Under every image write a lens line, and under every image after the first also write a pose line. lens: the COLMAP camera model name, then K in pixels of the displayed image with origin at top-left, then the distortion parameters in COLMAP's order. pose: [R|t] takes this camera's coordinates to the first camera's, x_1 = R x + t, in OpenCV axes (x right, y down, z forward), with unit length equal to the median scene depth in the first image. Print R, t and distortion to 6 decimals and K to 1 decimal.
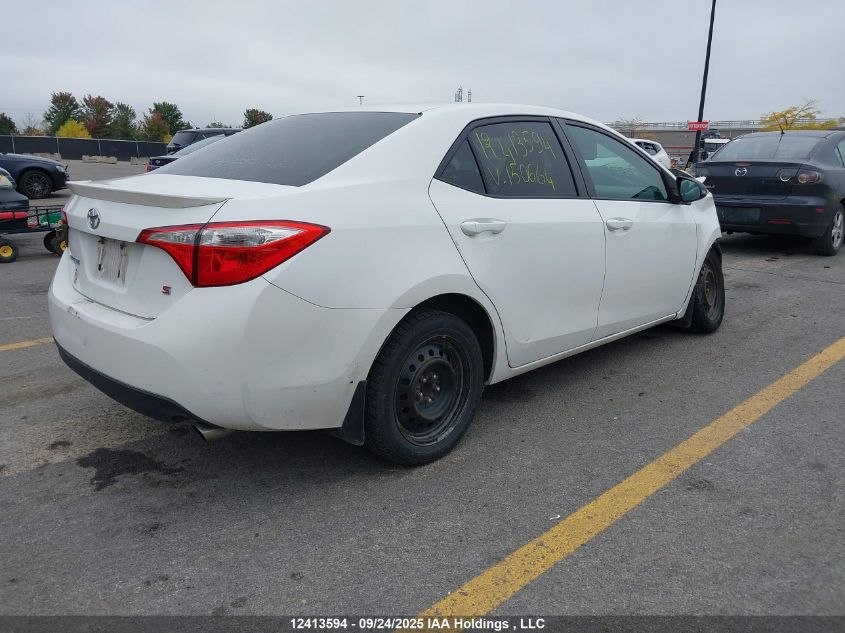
lens RADIAL K [[677.0, 0, 425.0], [0, 677.0, 317.6], [0, 0, 1]] dist [0.026133, -0.017363]
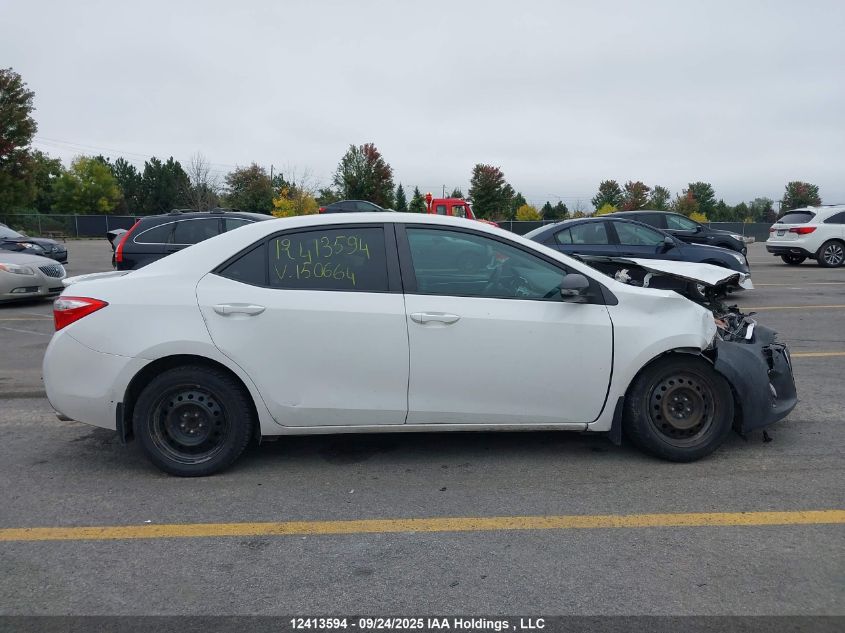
lens RADIAL K [[677.0, 0, 425.0], [0, 677.0, 317.6], [0, 0, 1]] dist [0.026133, -0.017363]
pose [[0.702768, 0.071536, -0.707813, 1.100944], [-0.147052, 0.988052, -0.046145, -0.095061], [0.696055, 0.136514, 0.704891, 0.269153]]
